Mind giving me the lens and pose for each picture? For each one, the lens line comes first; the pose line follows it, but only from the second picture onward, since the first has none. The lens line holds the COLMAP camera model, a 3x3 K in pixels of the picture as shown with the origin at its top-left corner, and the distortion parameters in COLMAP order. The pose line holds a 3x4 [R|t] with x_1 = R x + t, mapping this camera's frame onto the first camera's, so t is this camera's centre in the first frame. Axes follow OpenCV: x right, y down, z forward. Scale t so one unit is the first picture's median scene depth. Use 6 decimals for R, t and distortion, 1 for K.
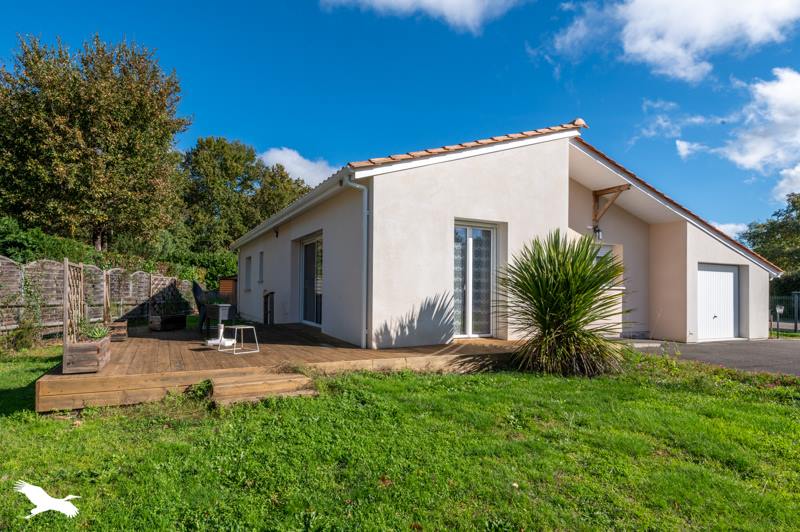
lens RADIAL K [[425.5, 0, 399.6], [0, 425.5, 240.7], [0, 0, 1]] dist [0.002417, -0.000426]
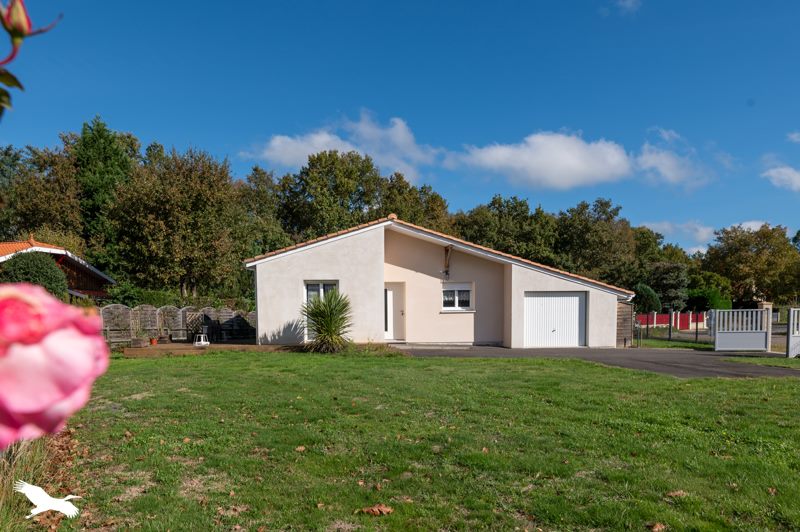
lens RADIAL K [[503.1, 0, 400.0], [0, 503.1, 266.0], [0, 0, 1]] dist [-0.000677, 0.000125]
pose [[0.959668, -0.053163, -0.276063, 0.689060], [0.058419, 0.998233, 0.010846, -0.068241], [0.274999, -0.026536, 0.961078, -0.636603]]
